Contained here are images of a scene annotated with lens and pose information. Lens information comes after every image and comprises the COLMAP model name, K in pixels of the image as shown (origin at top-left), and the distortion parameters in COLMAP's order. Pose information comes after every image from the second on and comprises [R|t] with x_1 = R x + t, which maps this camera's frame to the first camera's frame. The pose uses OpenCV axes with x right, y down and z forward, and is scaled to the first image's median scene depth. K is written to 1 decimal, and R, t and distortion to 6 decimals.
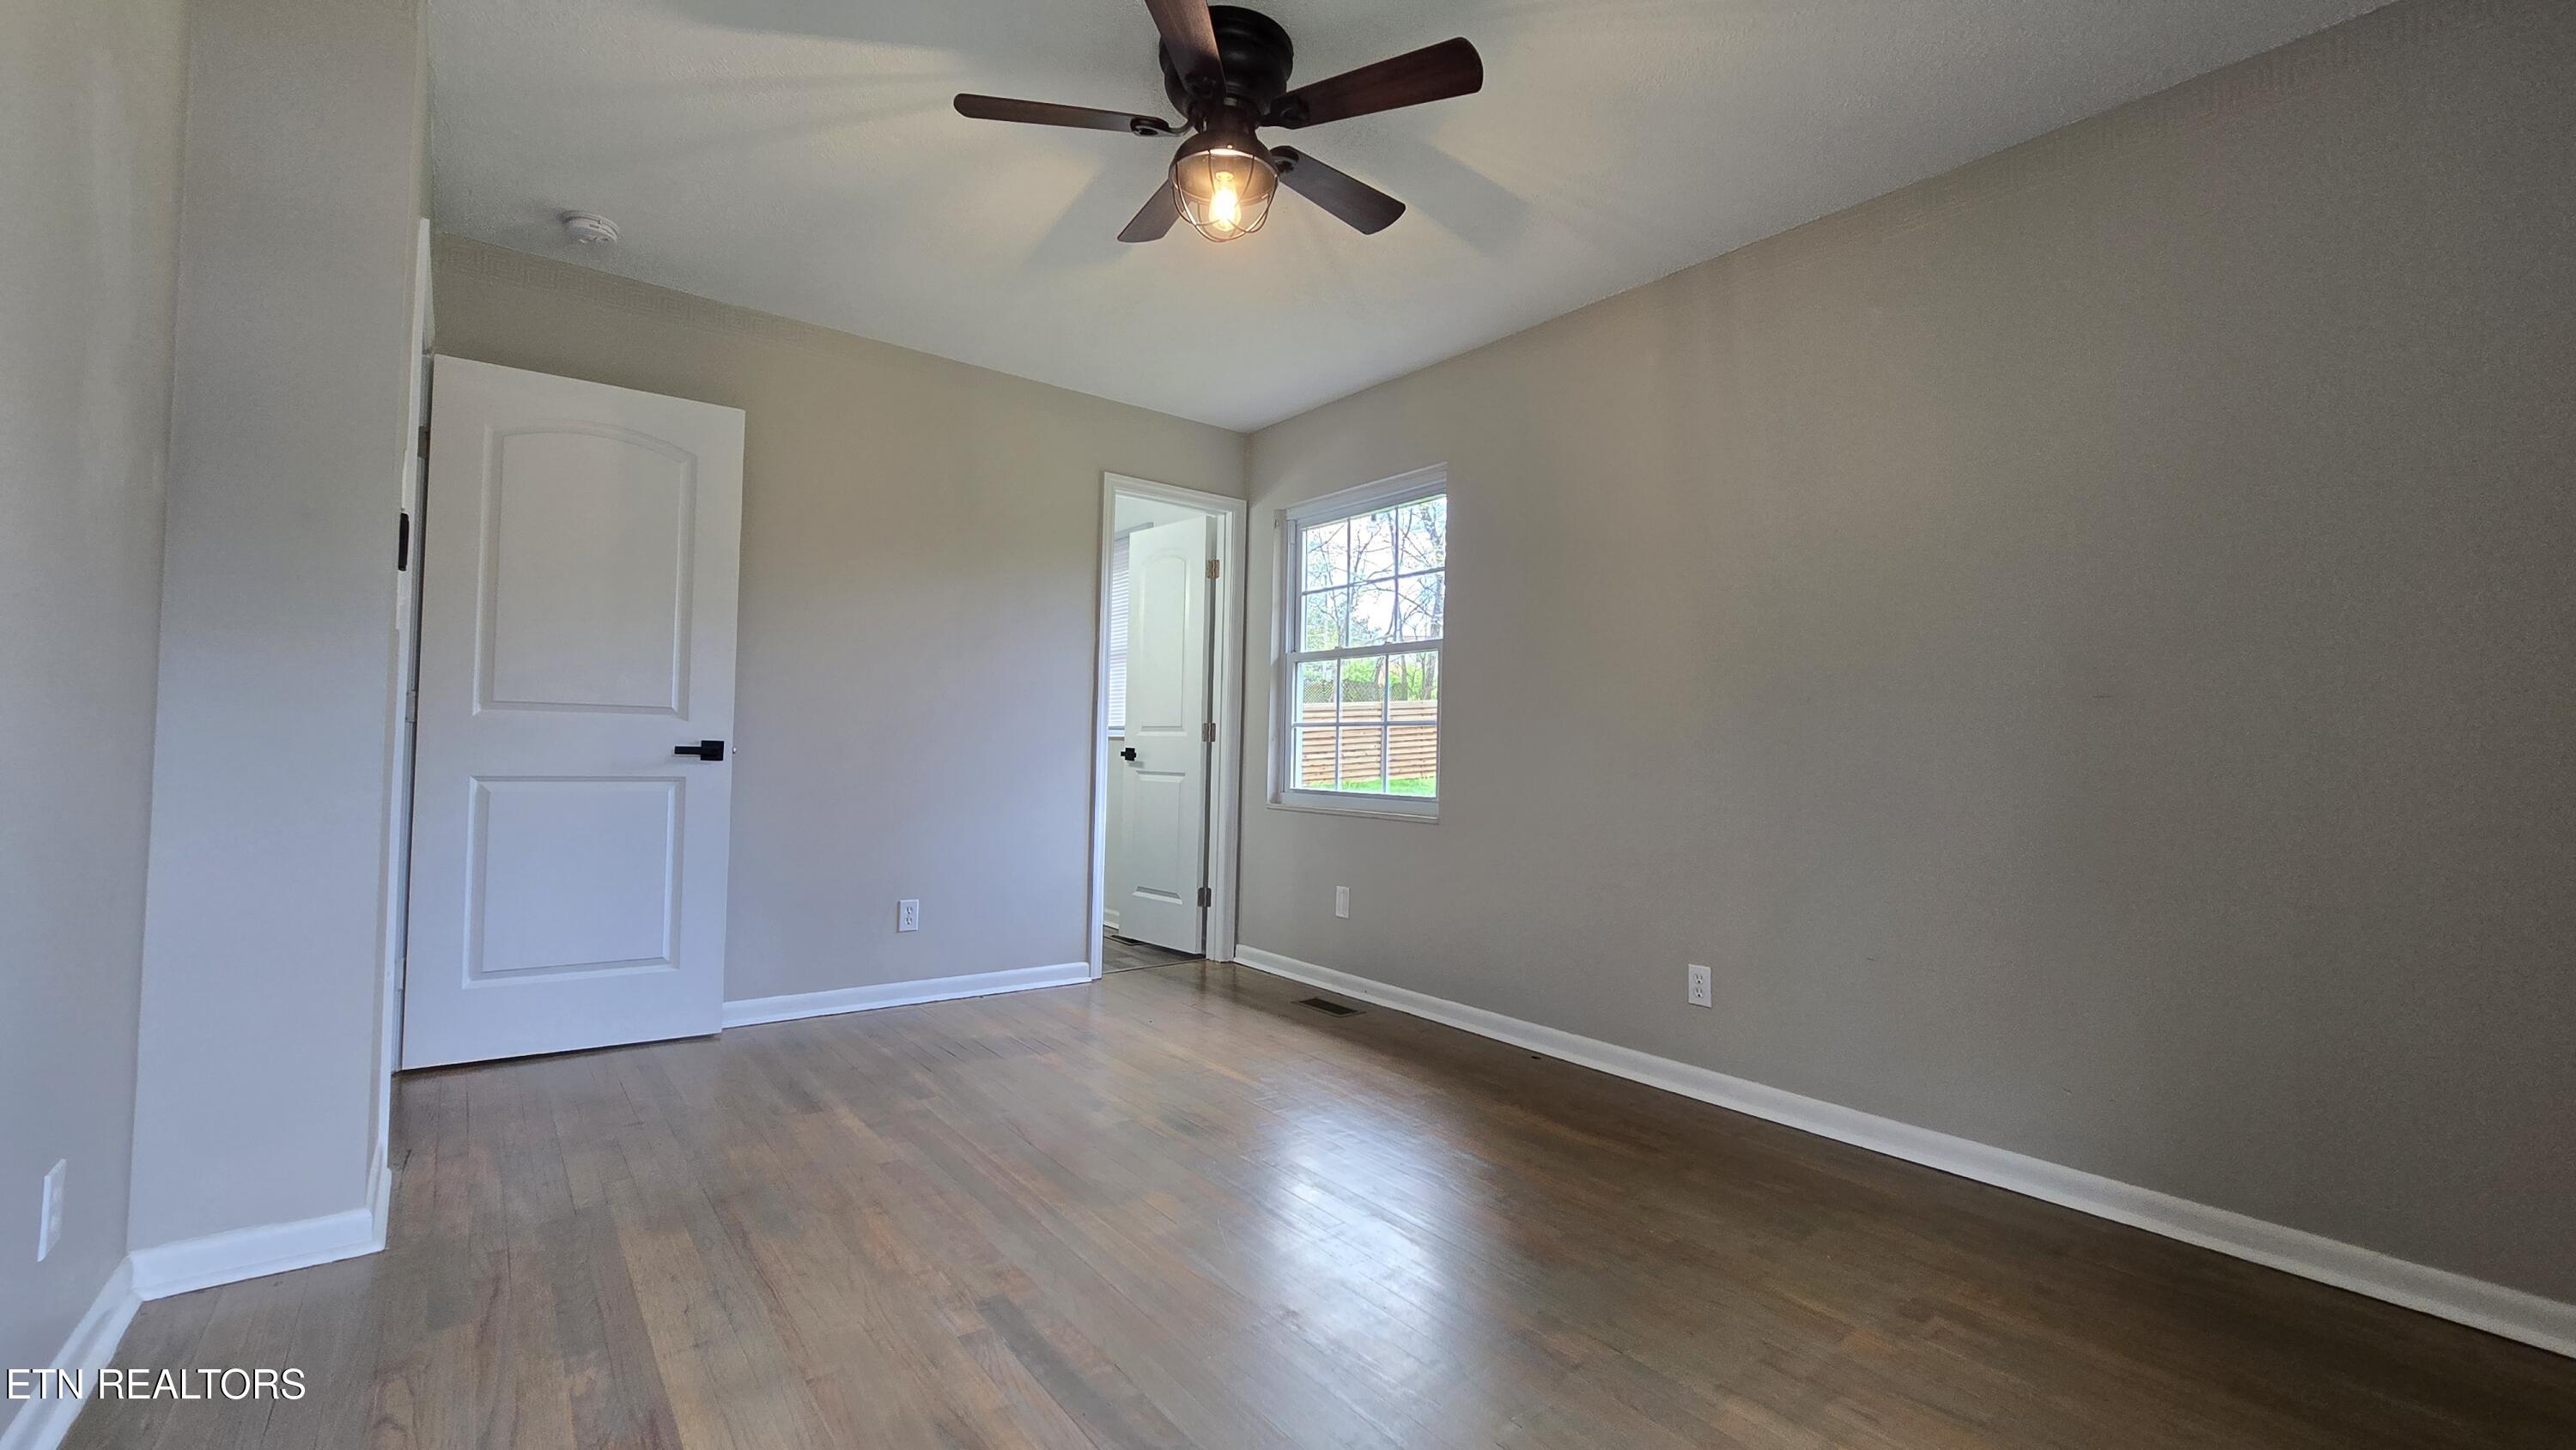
lens RADIAL K [[1064.6, 0, 1279.3], [0, 1064.6, 724.5], [0, 0, 1]] dist [-0.011121, -0.000009]
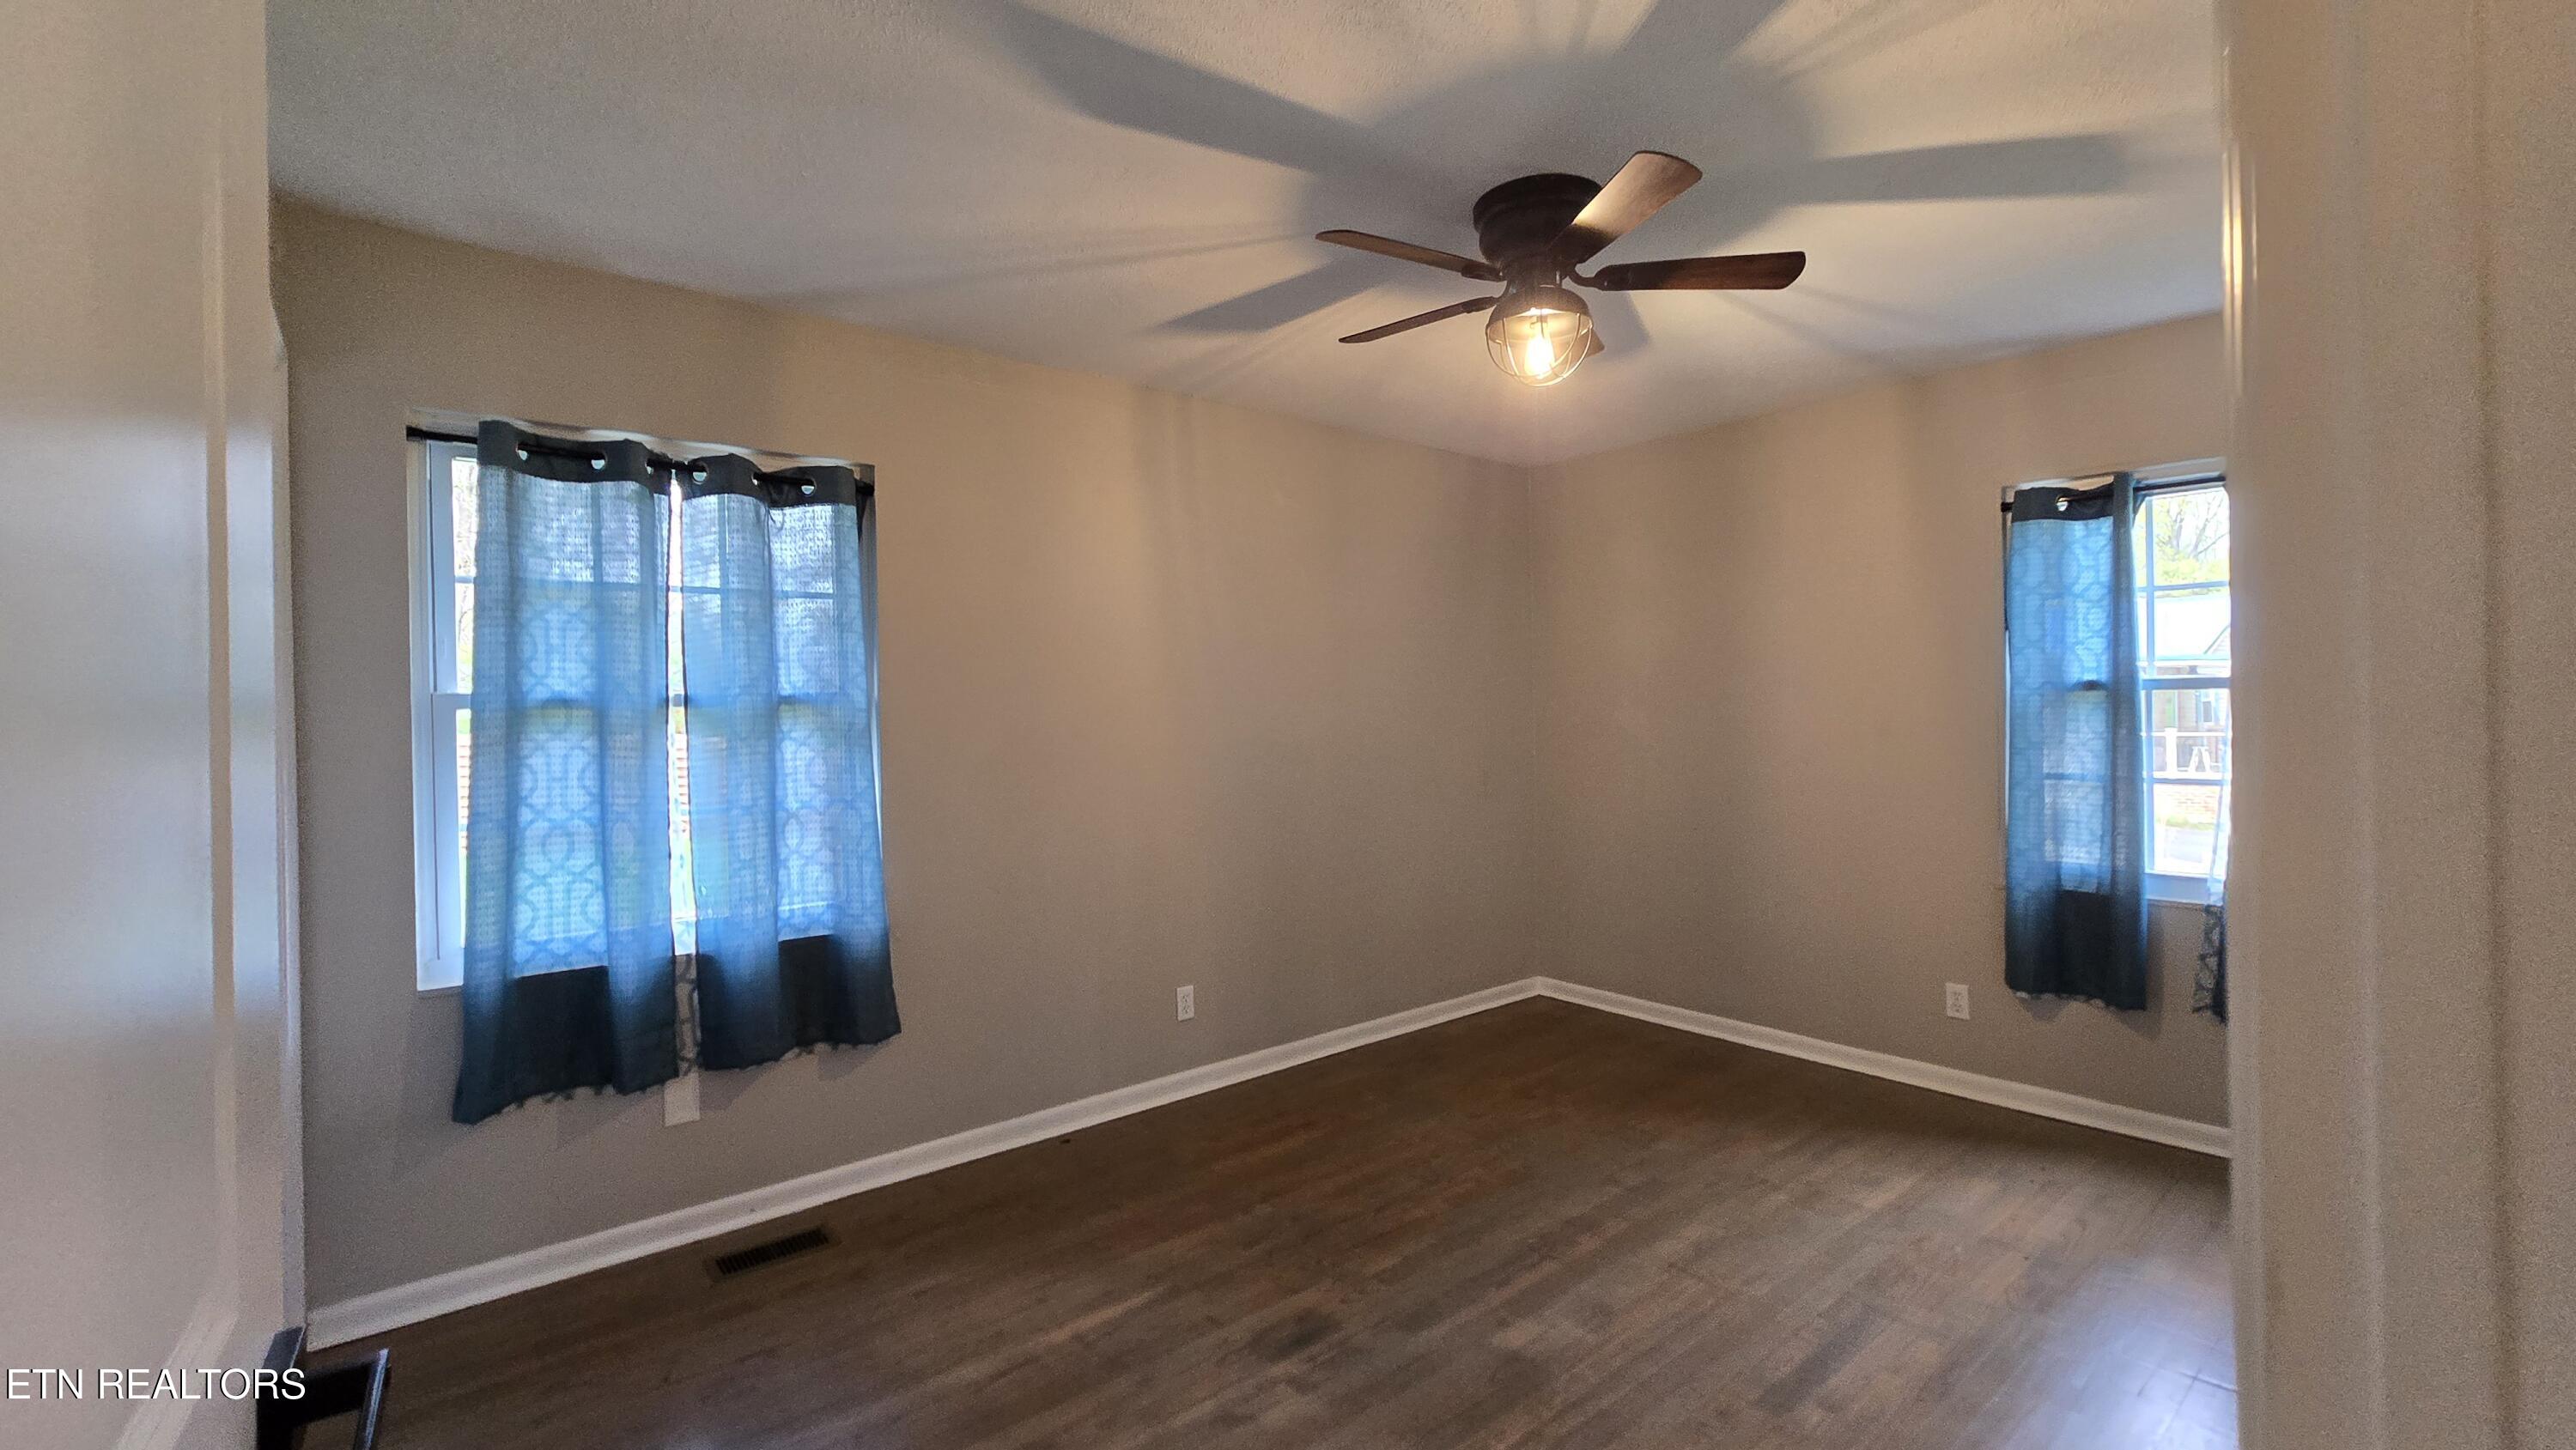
lens RADIAL K [[1064.6, 0, 1279.3], [0, 1064.6, 724.5], [0, 0, 1]] dist [-0.011121, -0.000009]
pose [[-0.023103, -0.038377, 0.998996, -0.844190], [-0.005737, 0.999252, 0.038255, -0.122749], [-0.999717, -0.004847, -0.023306, 0.984525]]
